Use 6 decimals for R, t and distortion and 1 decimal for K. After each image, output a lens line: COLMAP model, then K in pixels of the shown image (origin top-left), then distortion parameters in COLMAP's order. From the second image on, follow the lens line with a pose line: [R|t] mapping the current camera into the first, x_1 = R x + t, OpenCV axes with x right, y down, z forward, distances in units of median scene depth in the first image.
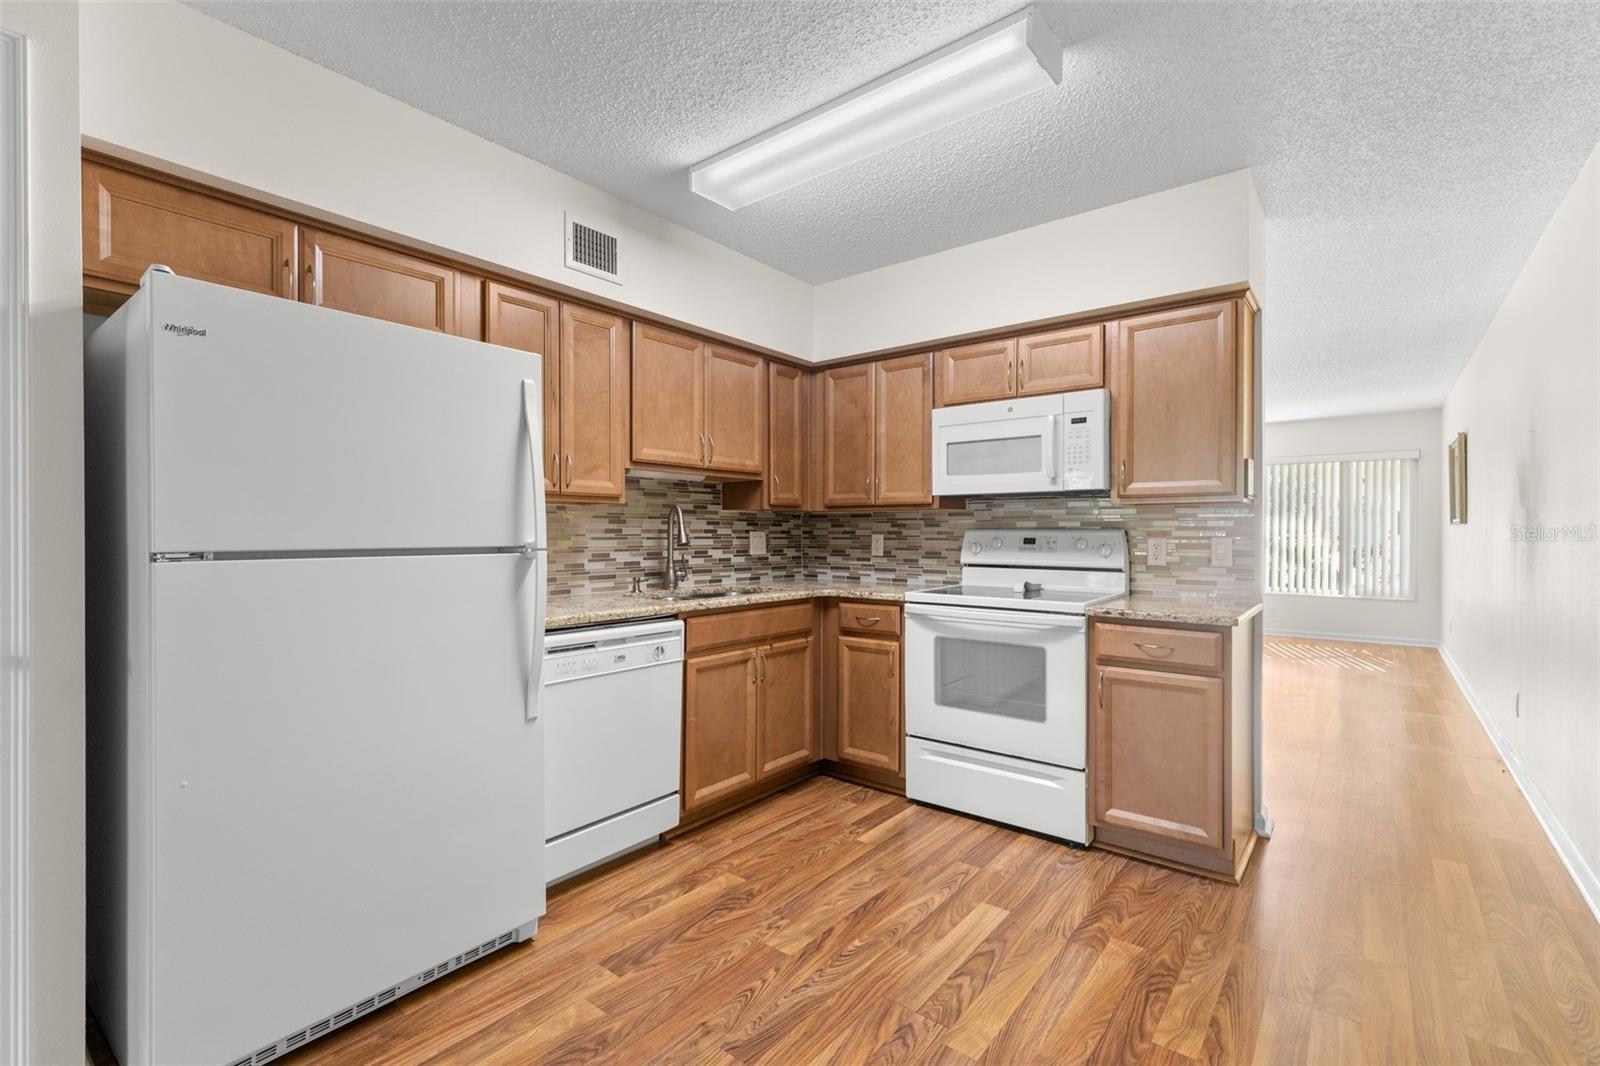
lens RADIAL K [[722.1, 0, 799.8], [0, 722.1, 534.6], [0, 0, 1]] dist [0.011863, -0.002303]
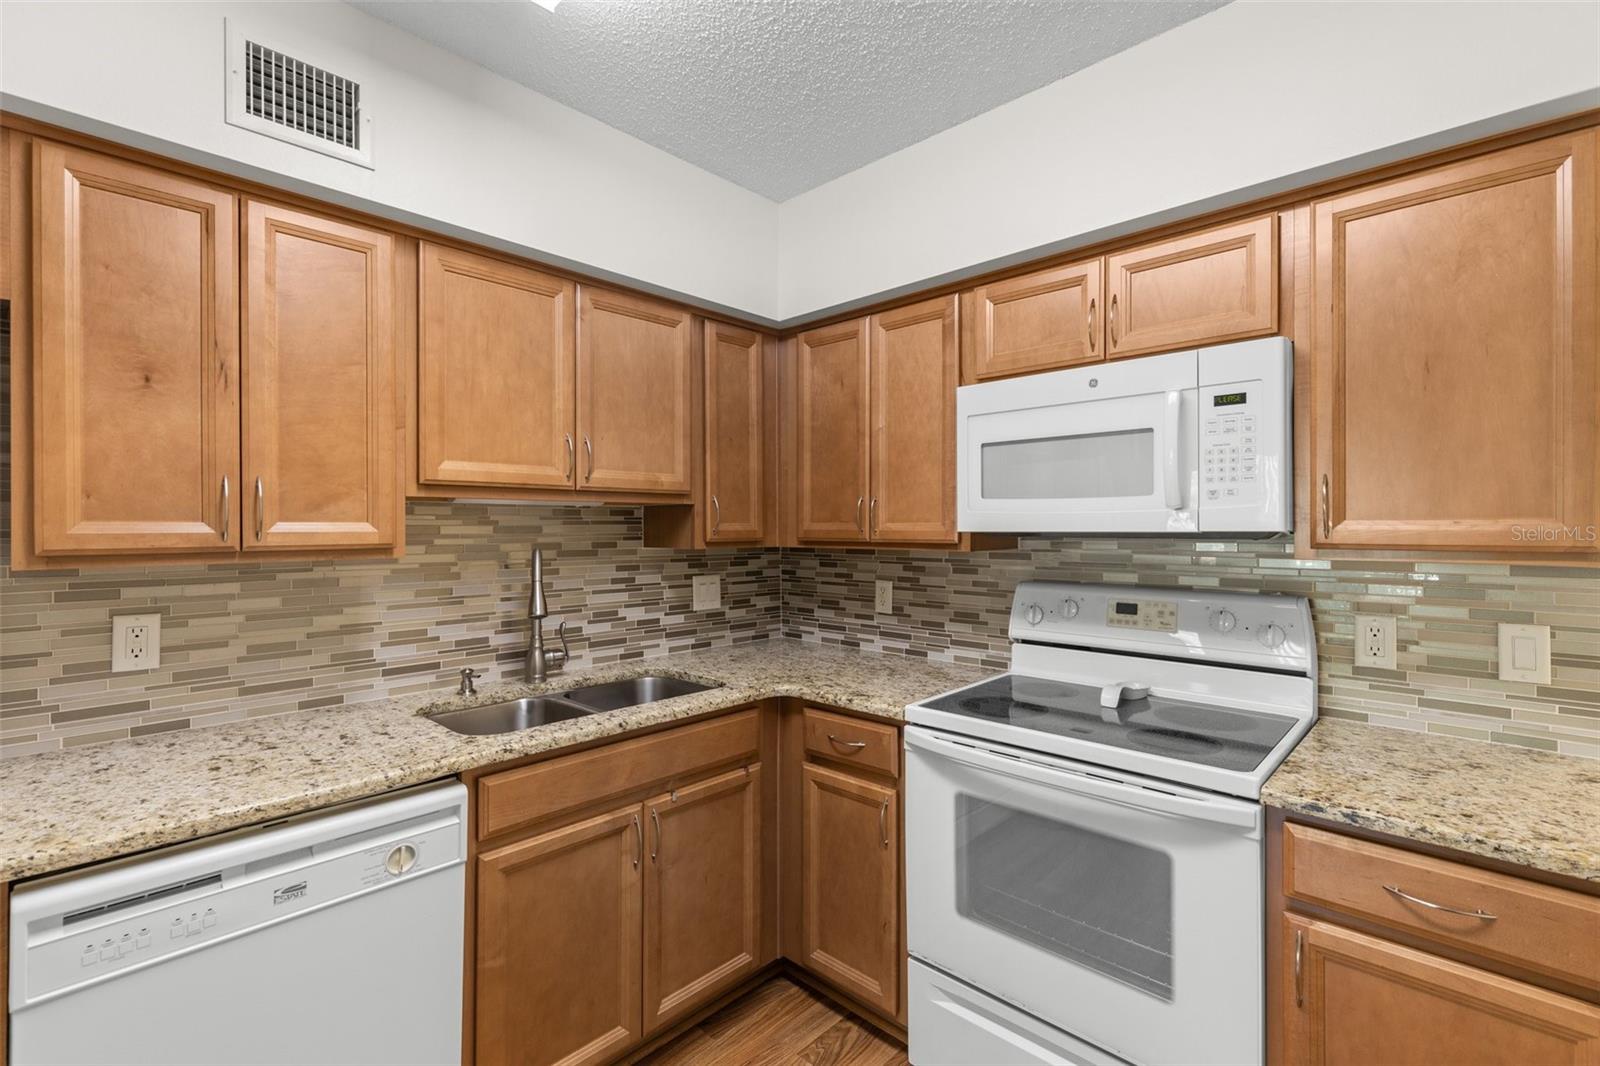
lens RADIAL K [[722.1, 0, 801.4], [0, 722.1, 527.3], [0, 0, 1]] dist [0.011863, -0.002303]
pose [[0.996206, -0.002833, -0.086976, 0.114720], [0.002624, 0.999993, -0.002508, -0.060966], [0.086982, 0.002270, 0.996207, 0.423195]]
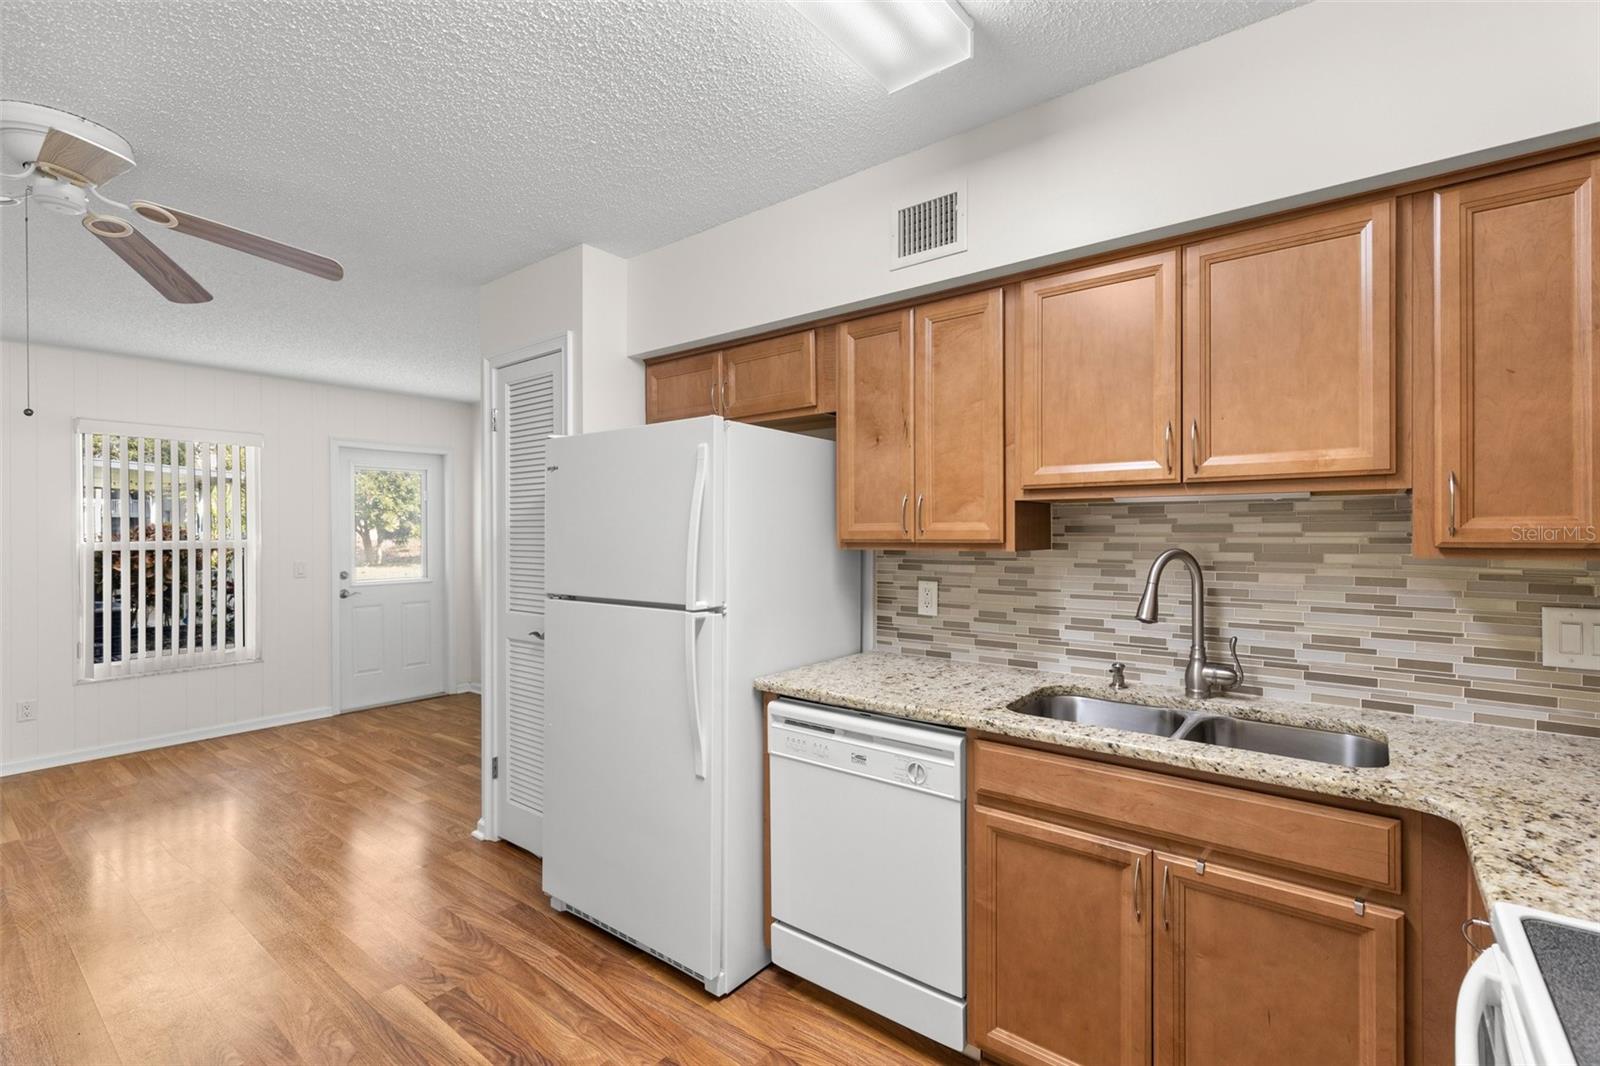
lens RADIAL K [[722.1, 0, 802.2], [0, 722.1, 531.8], [0, 0, 1]] dist [0.011863, -0.002303]
pose [[-0.002231, 0.001182, -0.999997, 0.422075], [0.001561, 0.999998, 0.001178, -0.059177], [0.999996, -0.001558, -0.002233, 0.747147]]
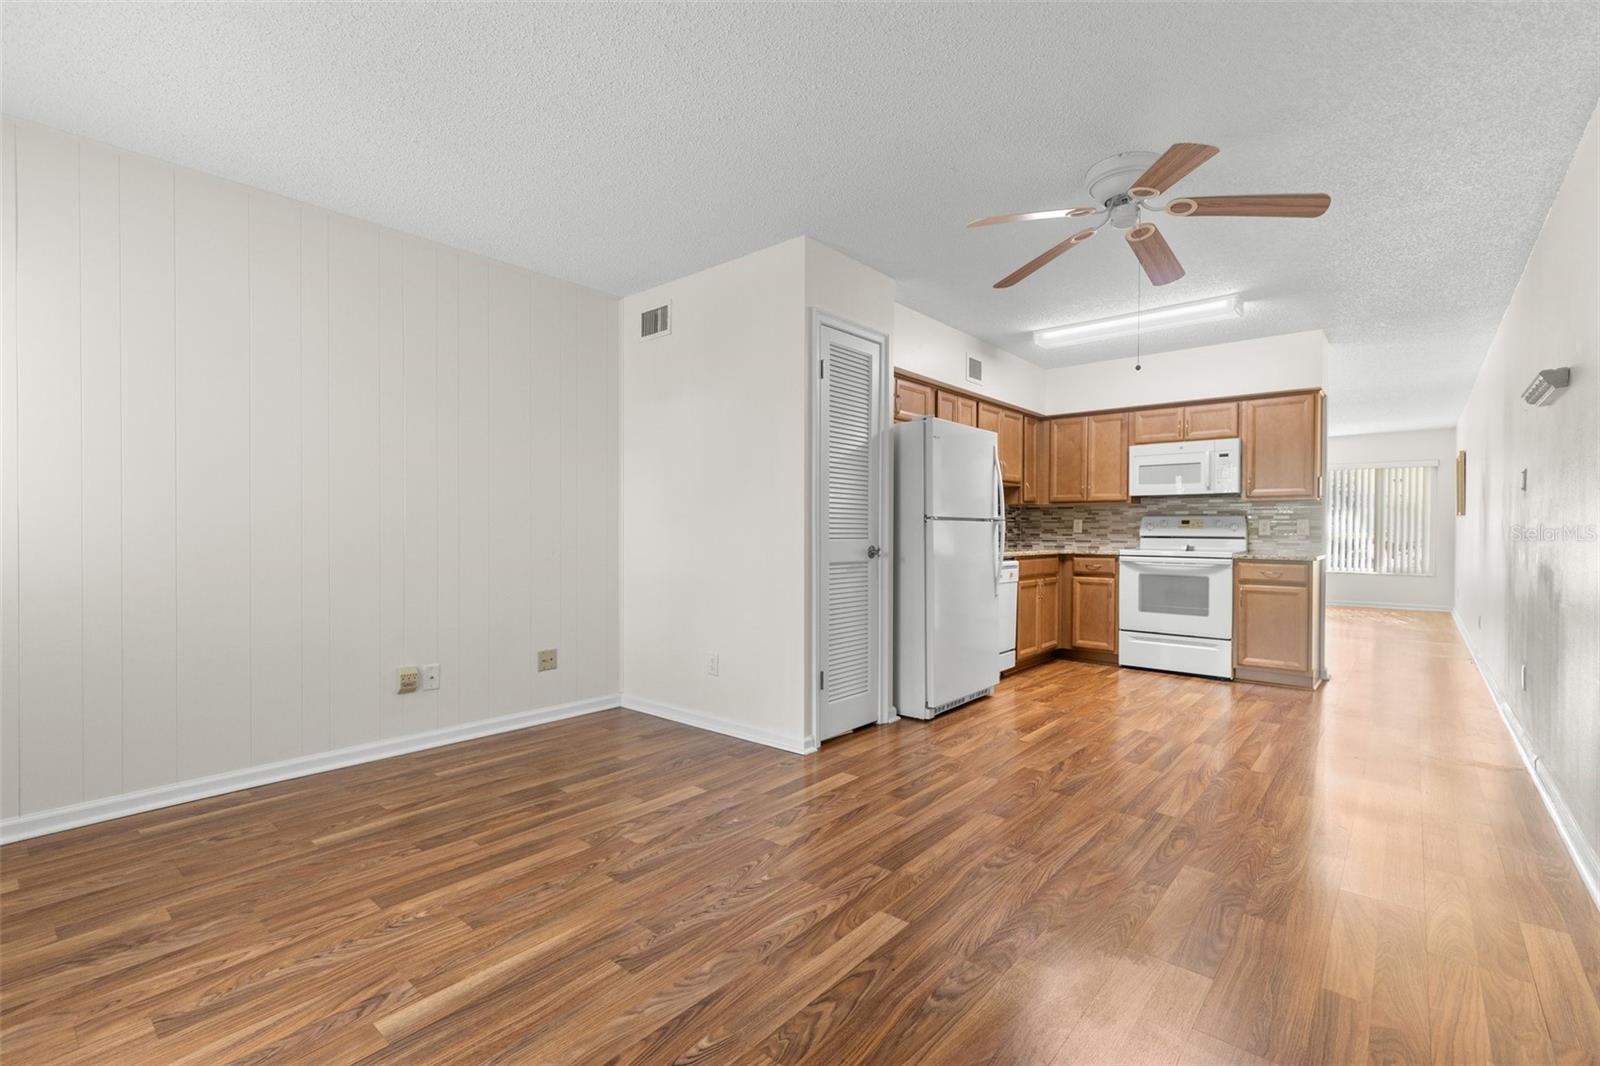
lens RADIAL K [[722.1, 0, 796.5], [0, 722.1, 535.7], [0, 0, 1]] dist [0.011863, -0.002303]
pose [[0.999327, 0.003419, -0.036522, -0.592367], [-0.003247, 0.999983, 0.004766, 0.039033], [0.036538, -0.004644, 0.999321, -0.826195]]
